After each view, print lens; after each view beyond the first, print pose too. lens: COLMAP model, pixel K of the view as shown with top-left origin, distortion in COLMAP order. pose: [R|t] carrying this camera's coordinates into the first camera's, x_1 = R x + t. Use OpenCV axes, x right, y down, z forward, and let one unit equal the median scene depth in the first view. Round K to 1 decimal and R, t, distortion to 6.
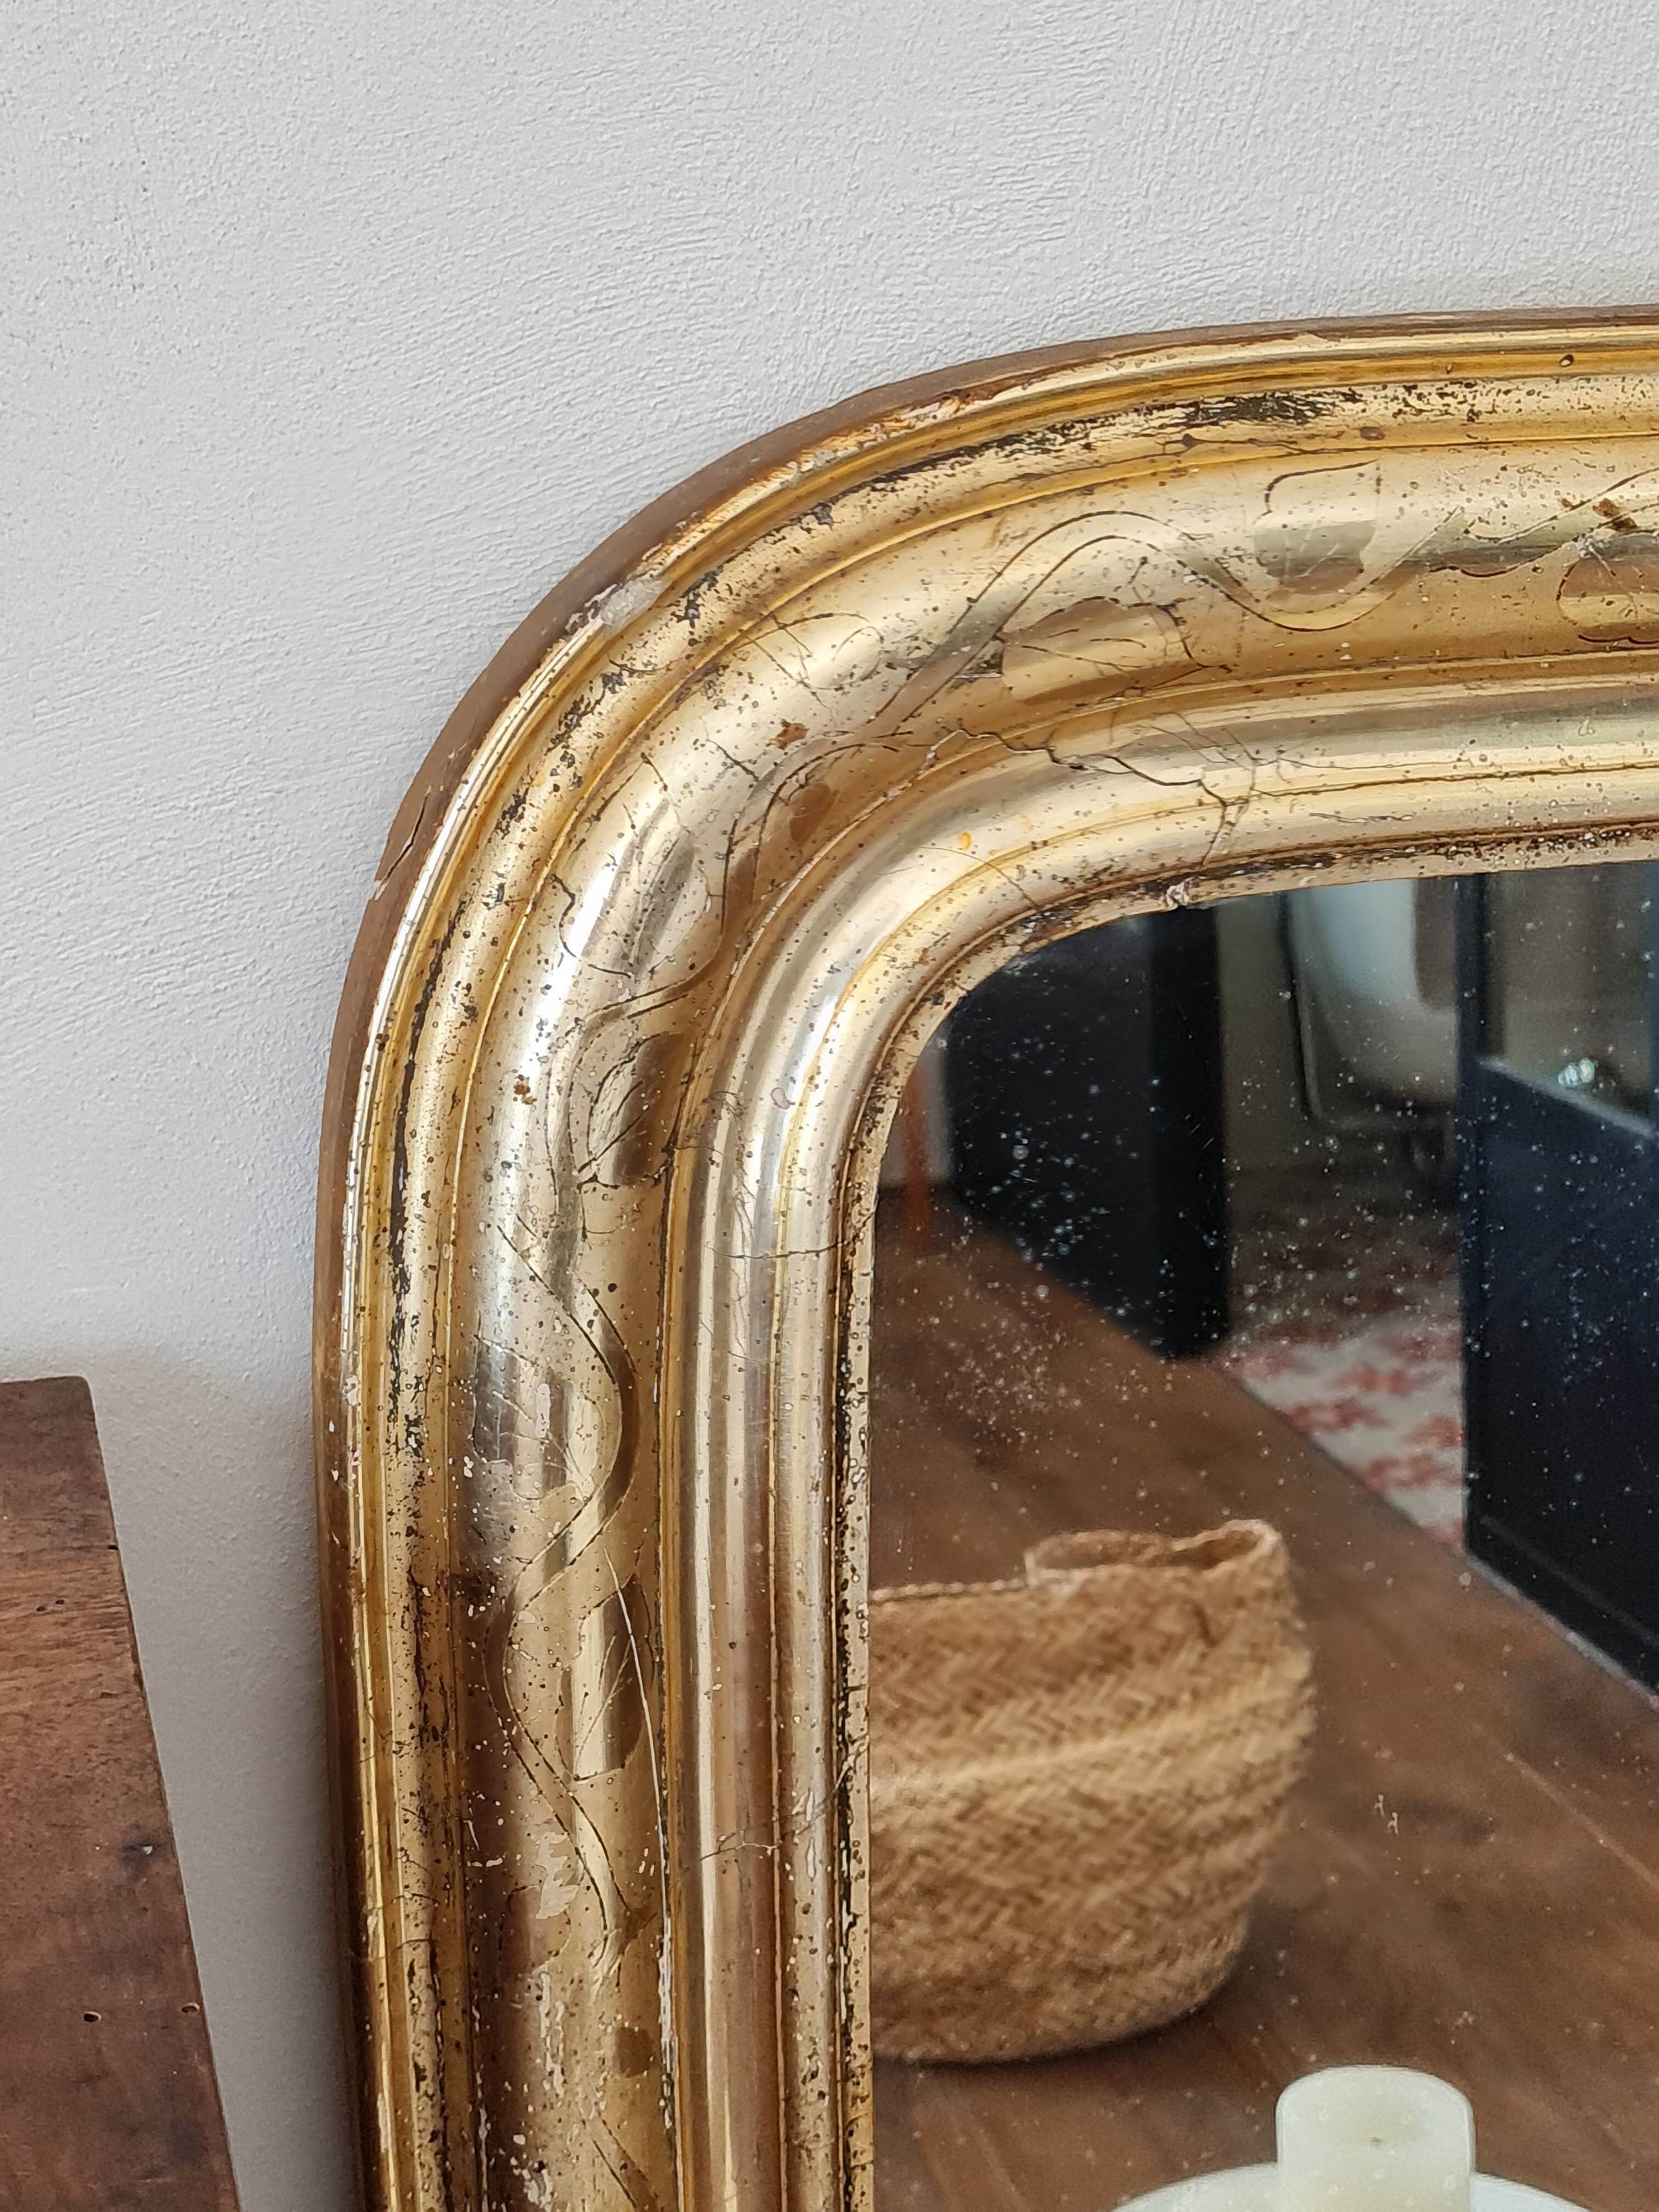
lens RADIAL K [[3756.2, 0, 842.0], [0, 3756.2, 1101.5], [0, 0, 1]] dist [0.040167, 0.000000]
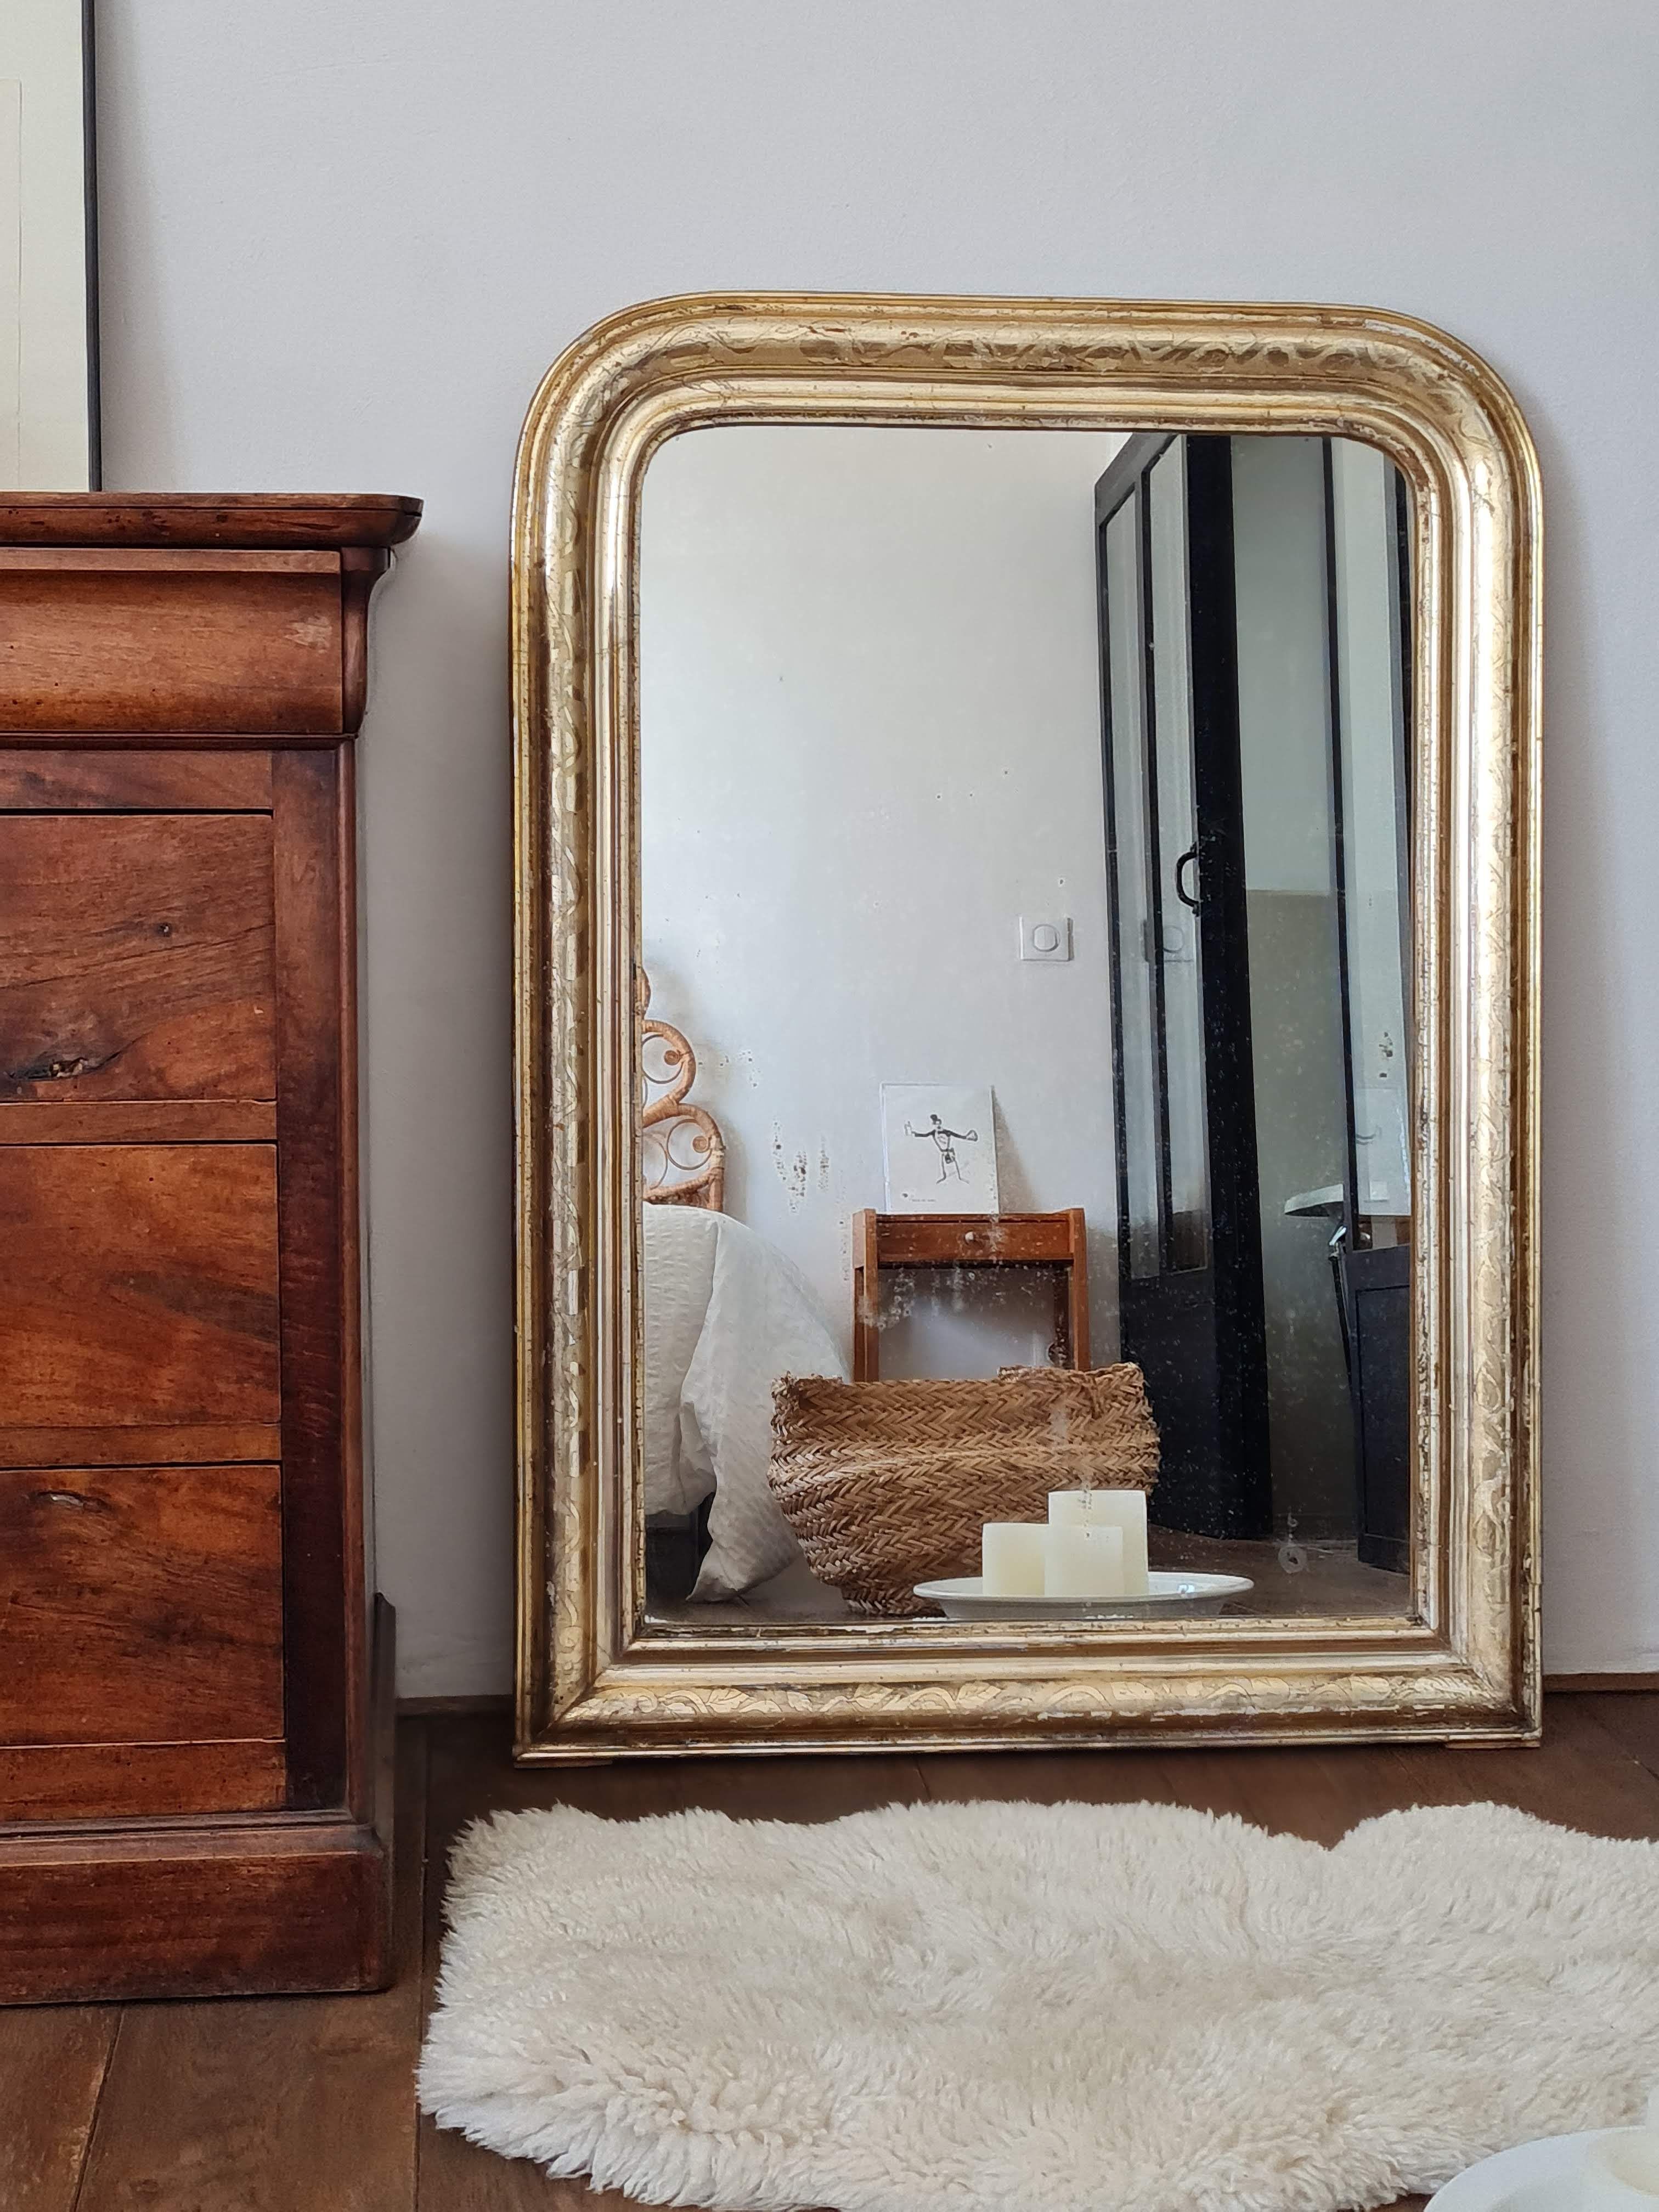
lens RADIAL K [[3545.6, 0, 786.8], [0, 3545.6, 1097.6], [0, 0, 1]] dist [0.031508, 0.000000]
pose [[0.988354, 0.014141, -0.151513, 0.739587], [-0.054932, 0.961689, -0.268582, 1.647307], [0.141910, 0.273777, 0.951266, -2.442359]]
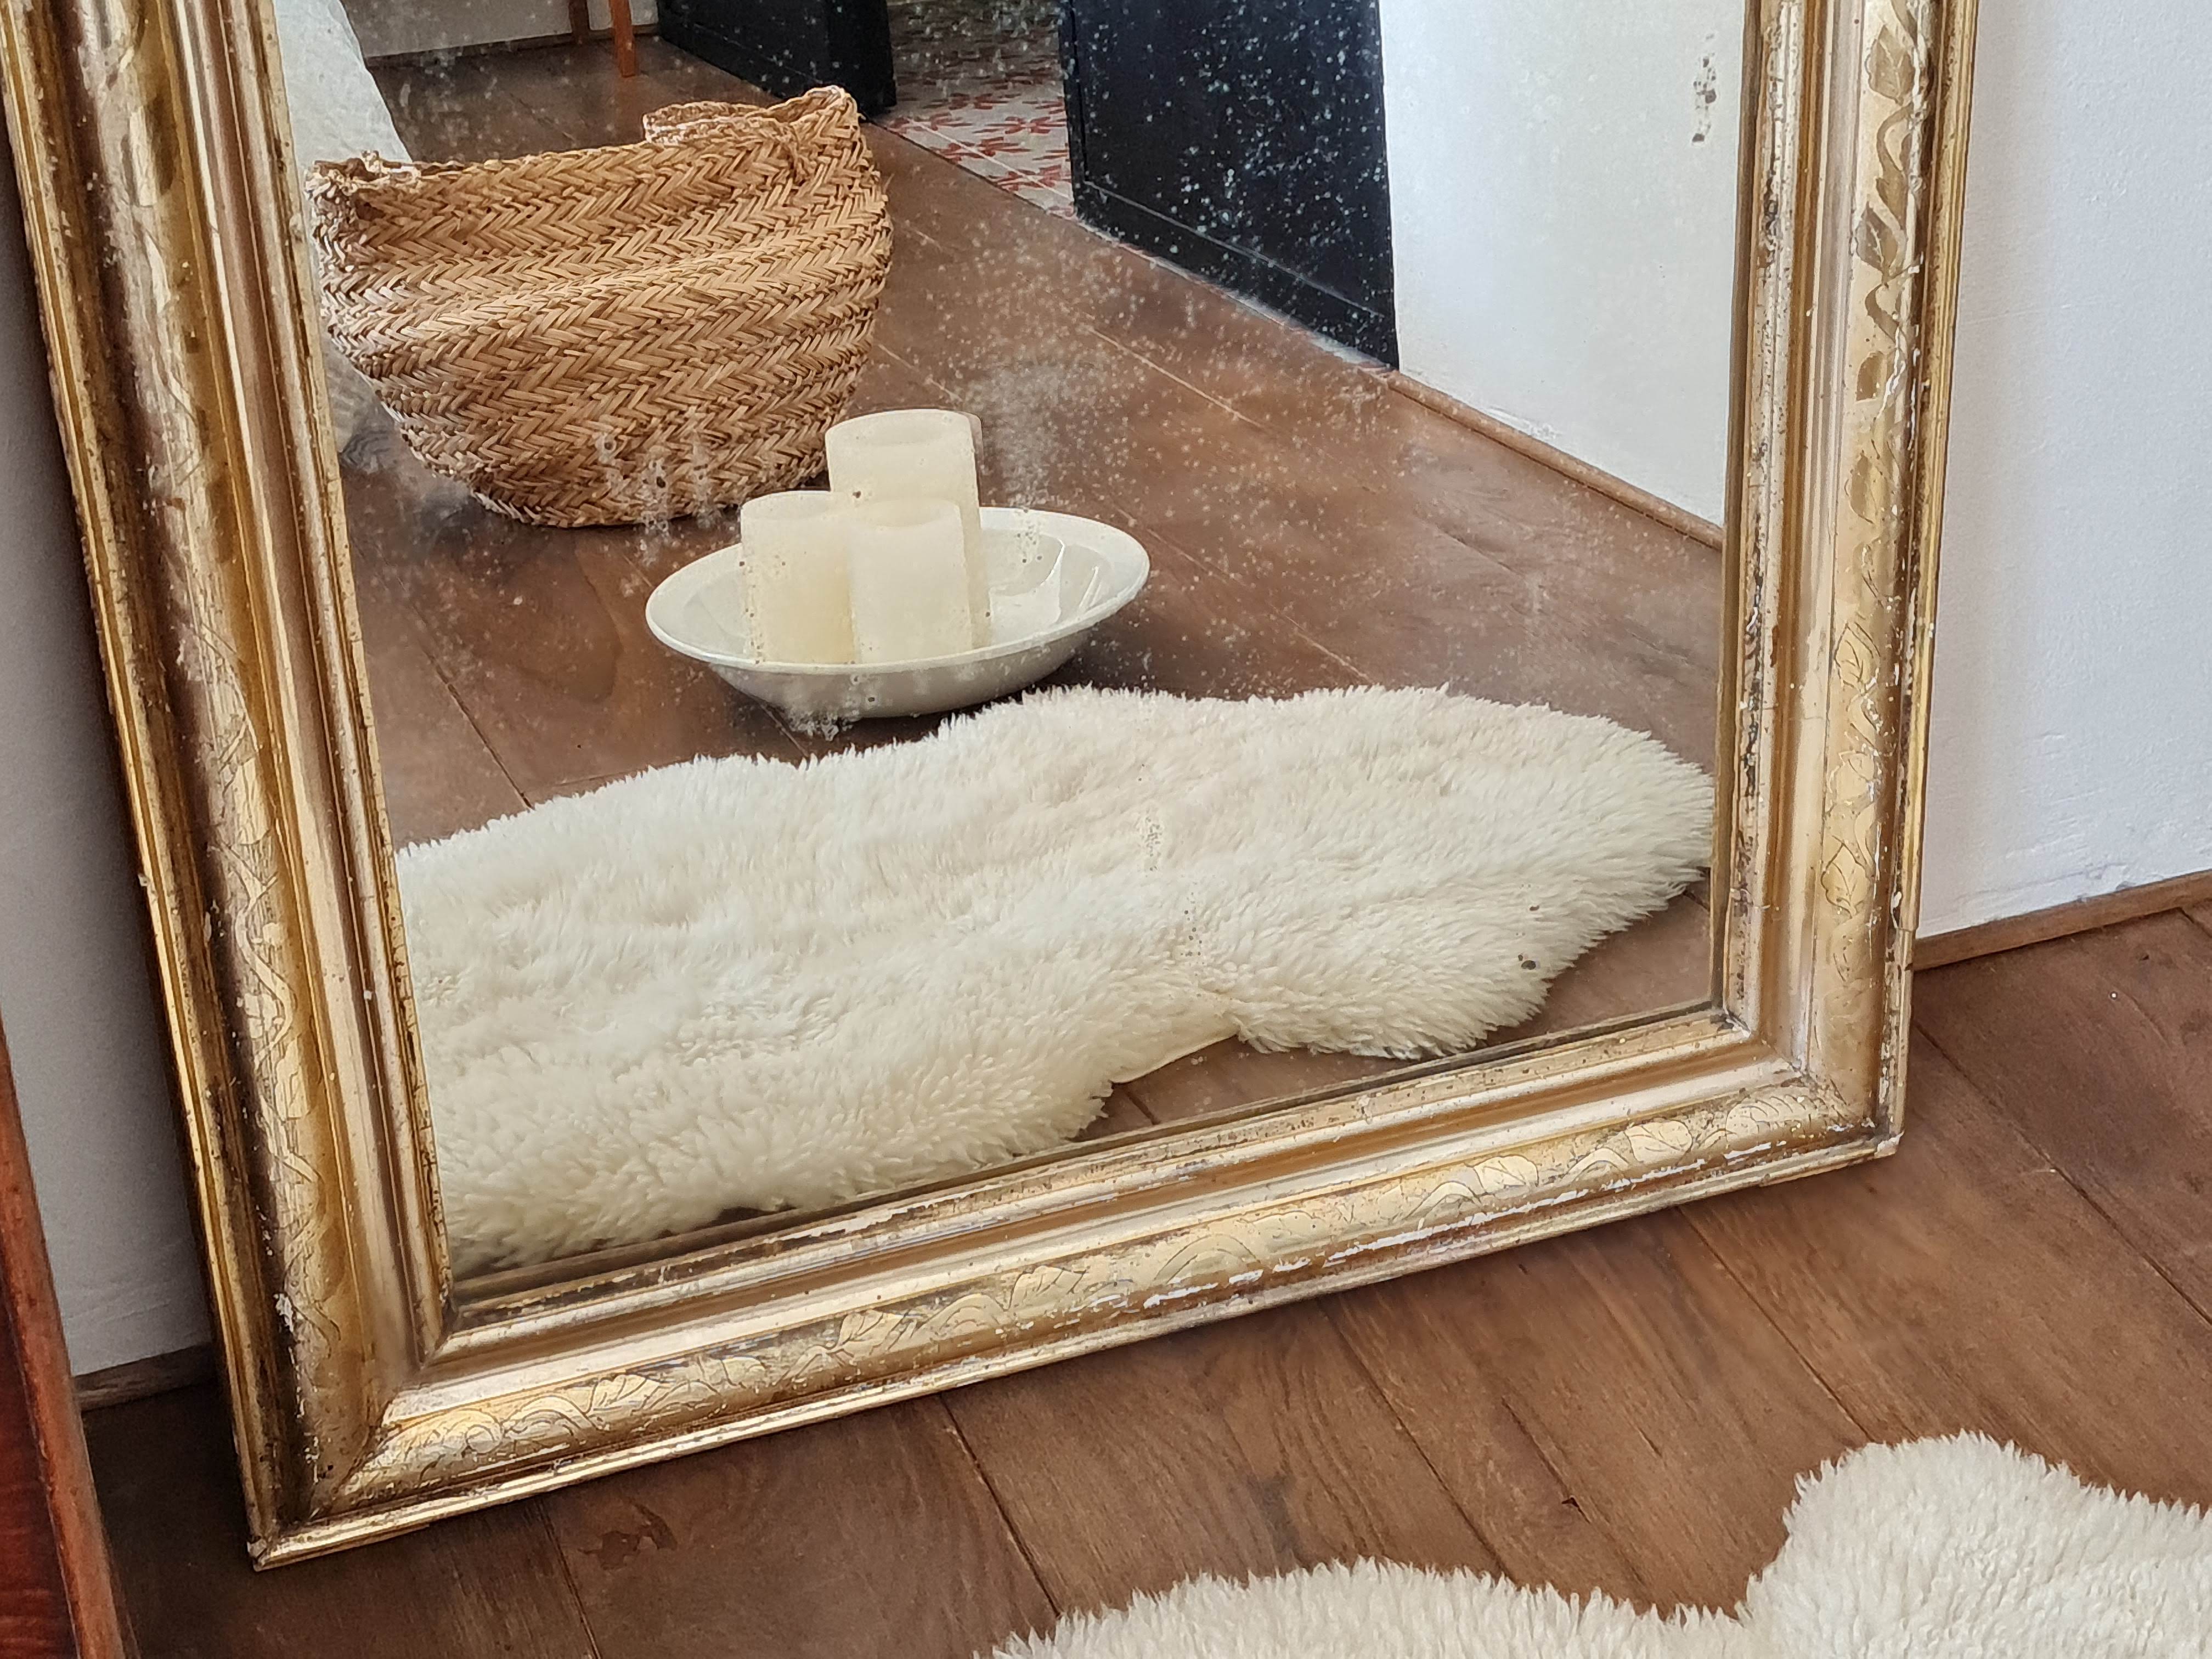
lens RADIAL K [[3756.2, 0, 1058.6], [0, 3756.2, 840.9], [0, 0, 1]] dist [0.040167, 0.000000]
pose [[0.992702, -0.081545, 0.088838, 0.197588], [0.066167, 0.984229, 0.164059, 0.568666], [-0.100815, -0.156983, 0.982442, -0.860586]]
